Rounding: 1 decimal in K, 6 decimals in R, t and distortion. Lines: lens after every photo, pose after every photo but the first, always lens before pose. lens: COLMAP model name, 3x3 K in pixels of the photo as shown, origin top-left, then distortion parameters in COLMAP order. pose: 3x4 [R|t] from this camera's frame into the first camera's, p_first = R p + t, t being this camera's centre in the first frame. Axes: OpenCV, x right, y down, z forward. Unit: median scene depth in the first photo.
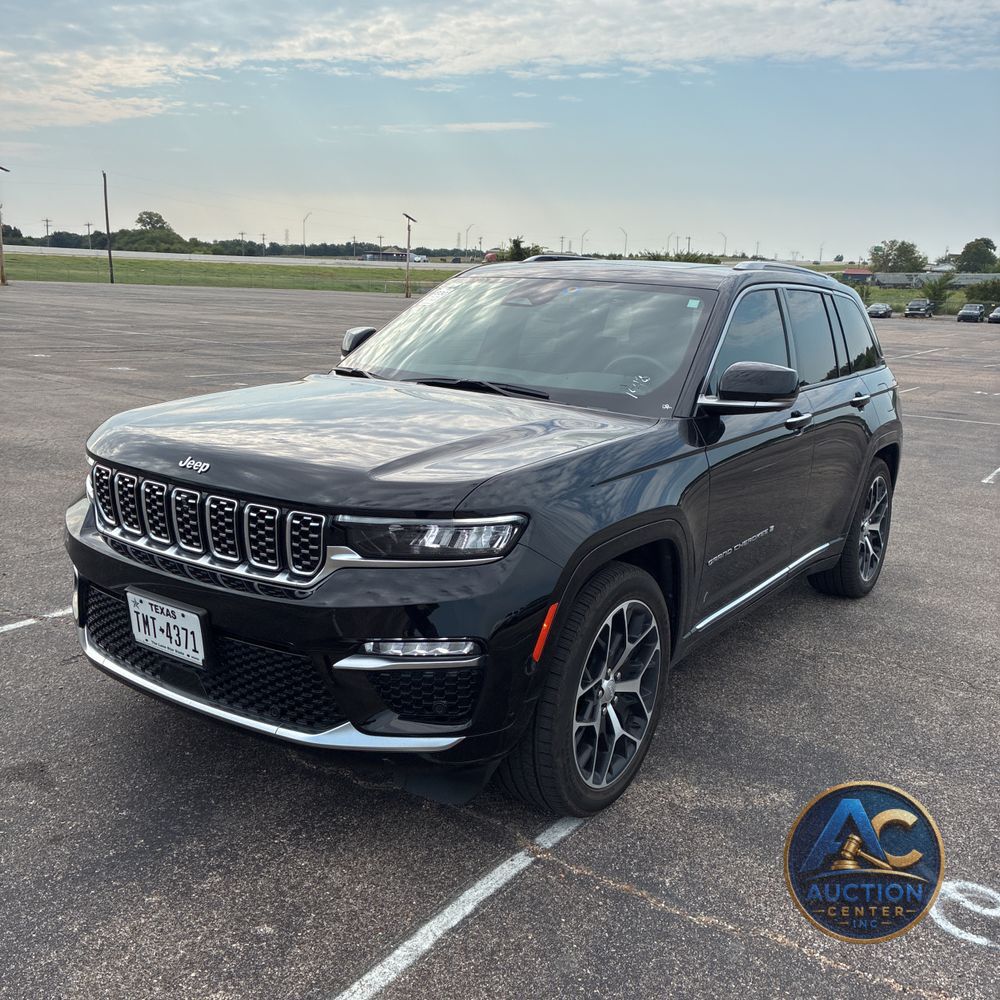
lens RADIAL K [[1013.0, 0, 503.2], [0, 1013.0, 501.9], [0, 0, 1]] dist [0.022171, 0.000000]
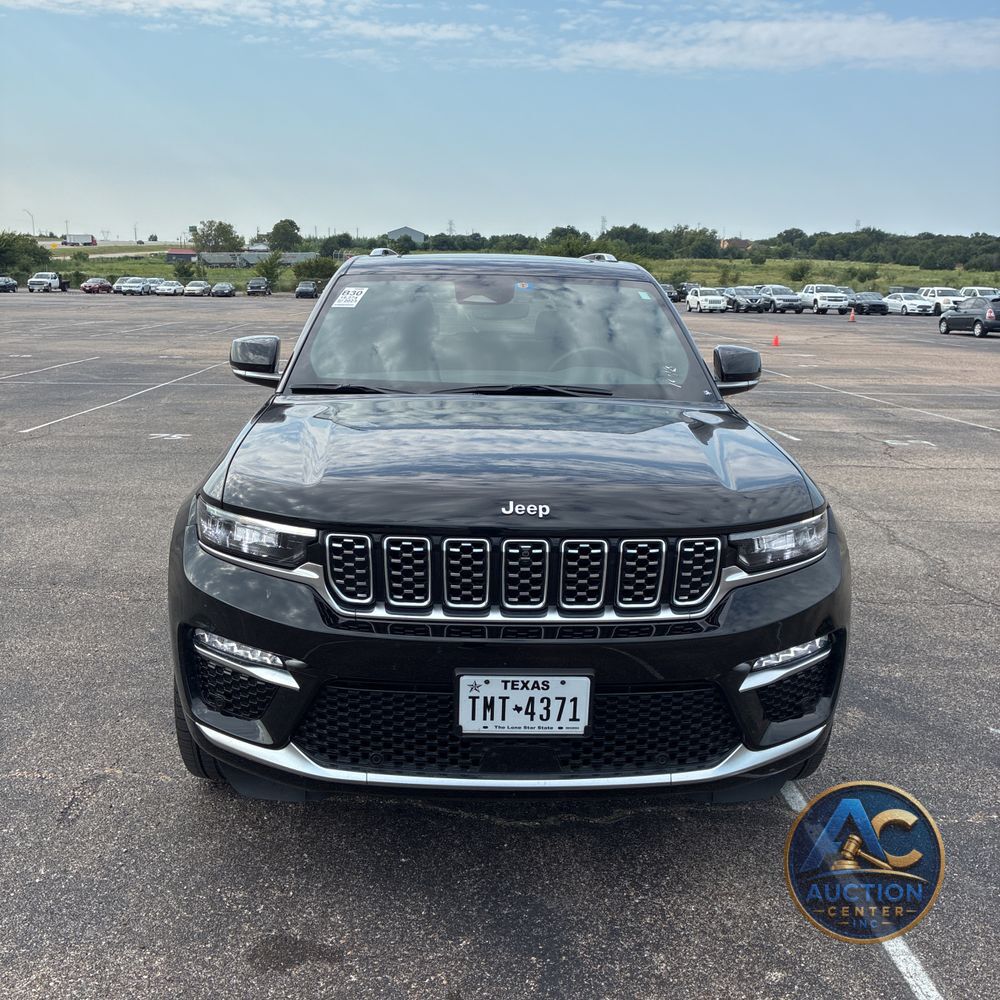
lens RADIAL K [[1013.0, 0, 503.6], [0, 1013.0, 492.0], [0, 0, 1]] dist [0.022171, 0.000000]
pose [[0.806967, -0.148498, 0.571623, -0.798463], [0.143002, 0.988202, 0.054840, -0.099993], [-0.573023, 0.037489, 0.818682, 0.305600]]
